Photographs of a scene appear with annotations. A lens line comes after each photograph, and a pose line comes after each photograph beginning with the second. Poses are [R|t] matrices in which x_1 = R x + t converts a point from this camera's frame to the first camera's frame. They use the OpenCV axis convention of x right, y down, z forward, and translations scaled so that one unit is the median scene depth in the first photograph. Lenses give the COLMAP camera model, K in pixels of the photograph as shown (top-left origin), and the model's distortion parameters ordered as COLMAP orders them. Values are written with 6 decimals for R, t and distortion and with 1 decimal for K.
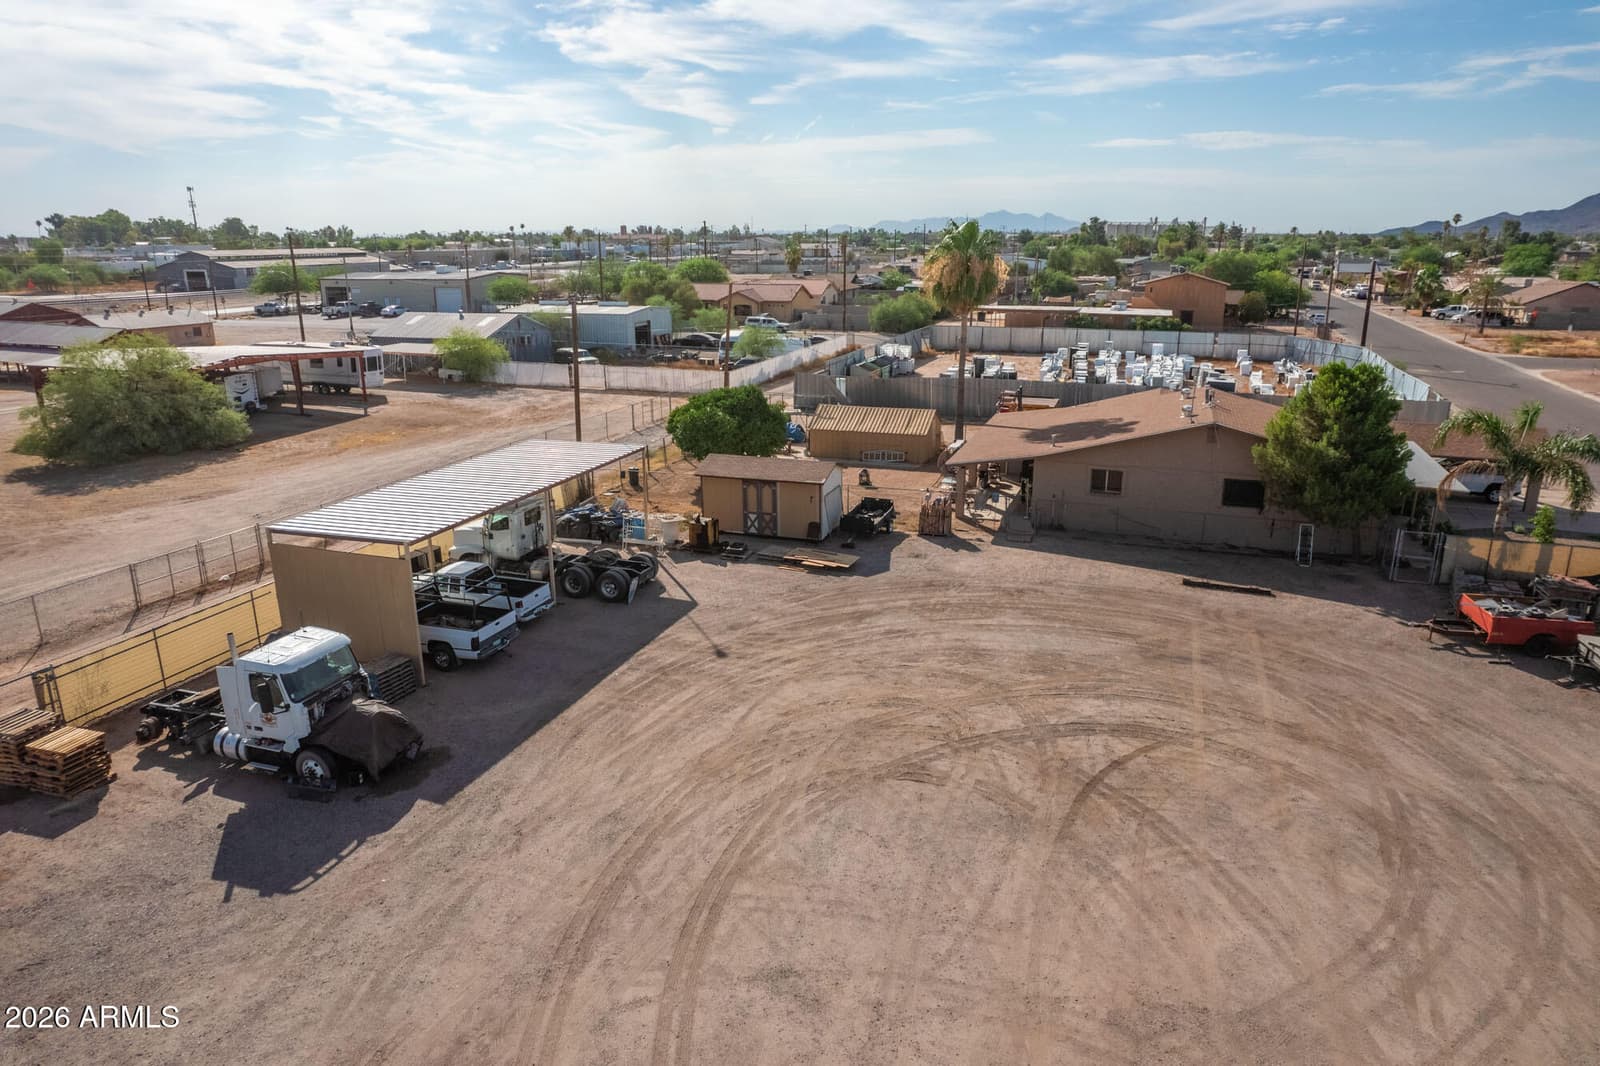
lens RADIAL K [[1024.4, 0, 797.2], [0, 1024.4, 529.3], [0, 0, 1]] dist [-0.063451, 0.050106]
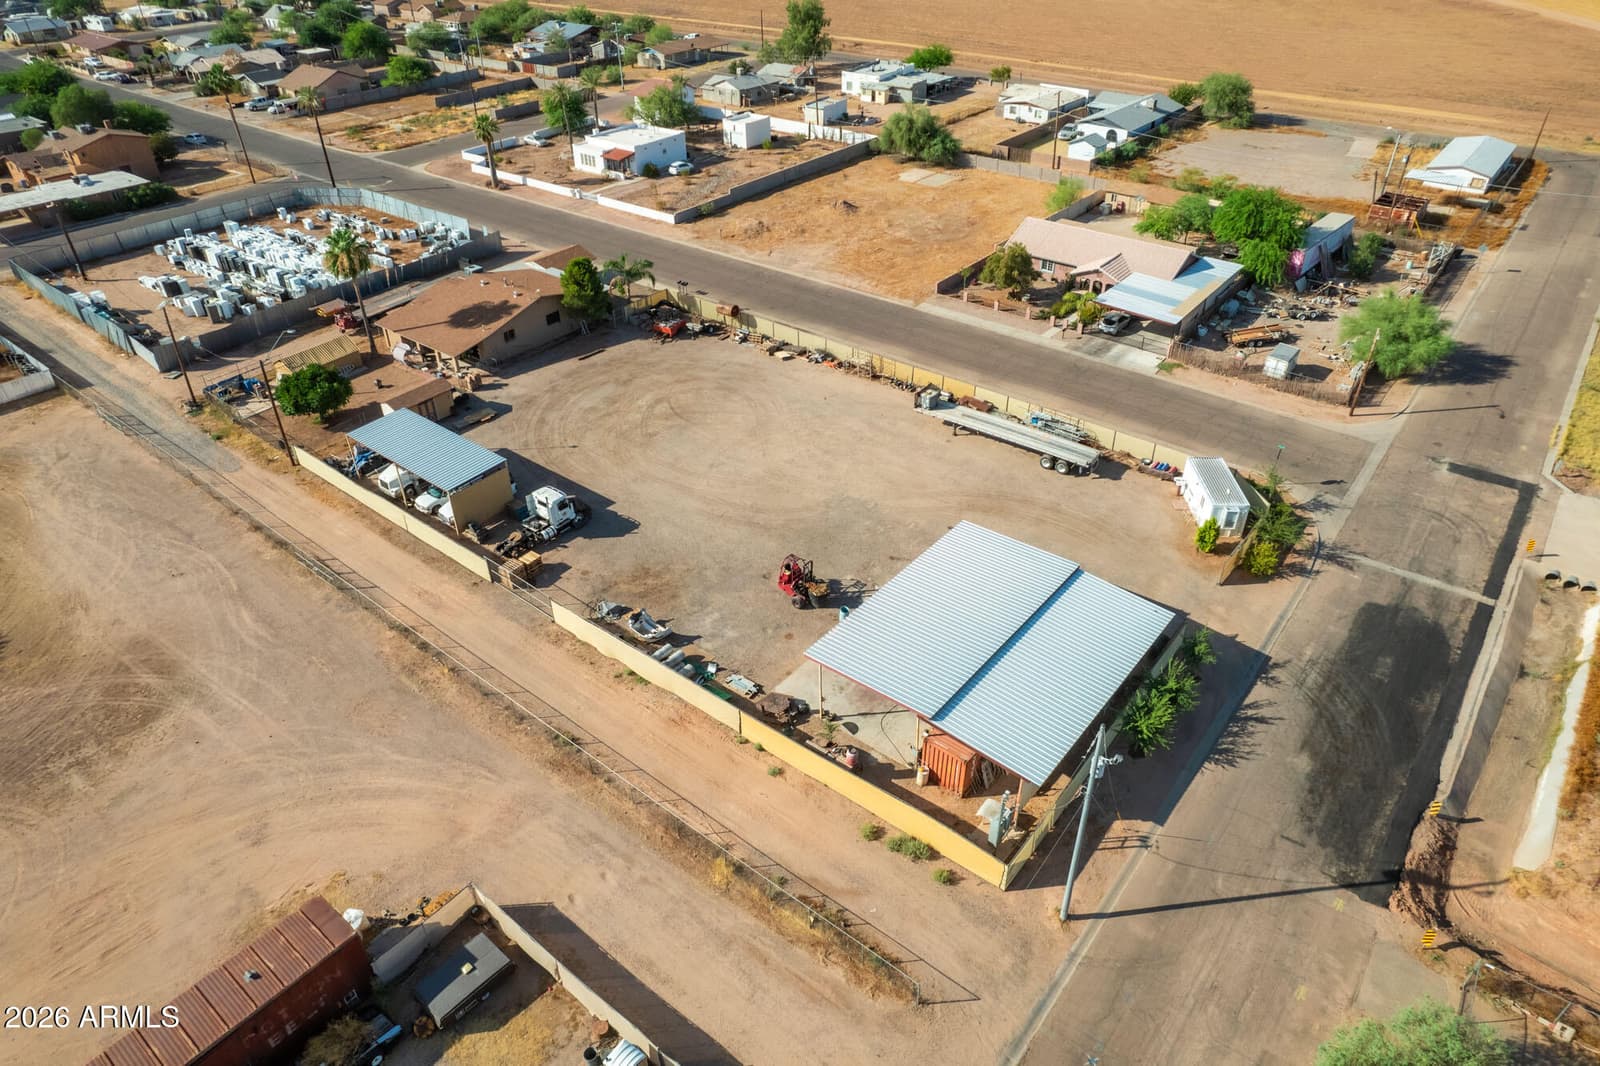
lens RADIAL K [[1024.4, 0, 806.1], [0, 1024.4, 536.8], [0, 0, 1]] dist [-0.063451, 0.050106]
pose [[0.313488, -0.544950, 0.777660, -1.557606], [0.274068, 0.836014, 0.475360, -0.588205], [-0.909182, 0.064112, 0.411434, -0.547144]]
